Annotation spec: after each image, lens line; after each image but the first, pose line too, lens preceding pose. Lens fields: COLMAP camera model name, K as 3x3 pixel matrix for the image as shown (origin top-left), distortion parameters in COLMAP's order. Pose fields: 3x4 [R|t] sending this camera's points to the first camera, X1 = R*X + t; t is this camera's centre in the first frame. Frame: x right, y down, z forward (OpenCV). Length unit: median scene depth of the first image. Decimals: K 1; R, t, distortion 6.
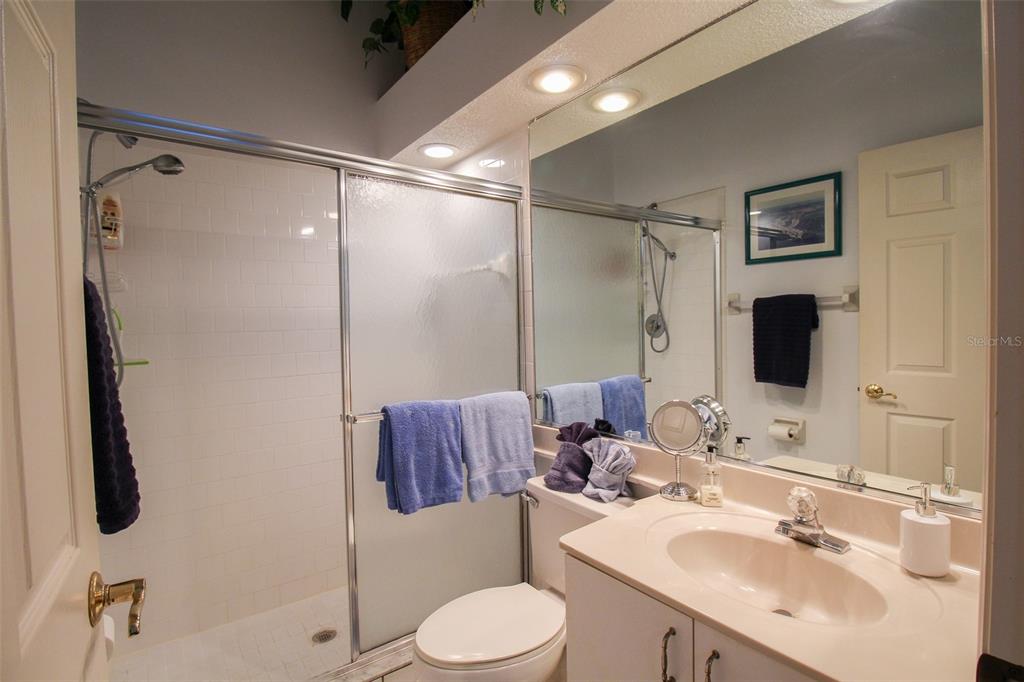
lens RADIAL K [[497.7, 0, 526.7], [0, 497.7, 339.4], [0, 0, 1]] dist [0.001269, -0.013369]
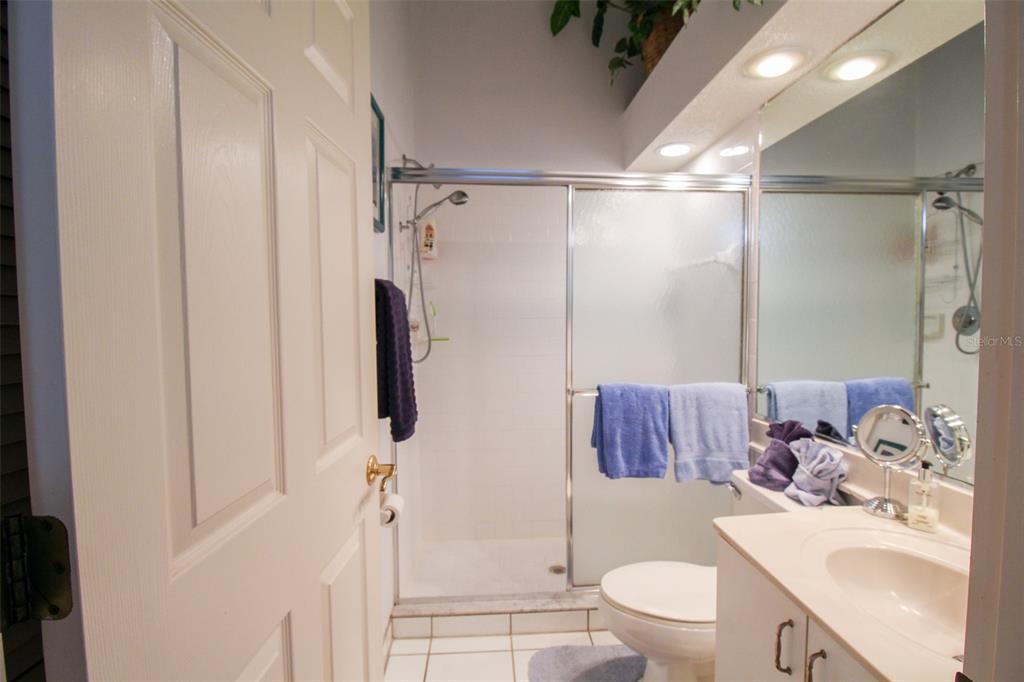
lens RADIAL K [[480.4, 0, 516.7], [0, 480.4, 338.8], [0, 0, 1]] dist [0.000939, -0.012845]
pose [[0.842400, 0.040039, -0.537364, 0.153418], [-0.027864, 0.999138, 0.030765, -0.002711], [0.538132, -0.010943, 0.842789, -0.054719]]
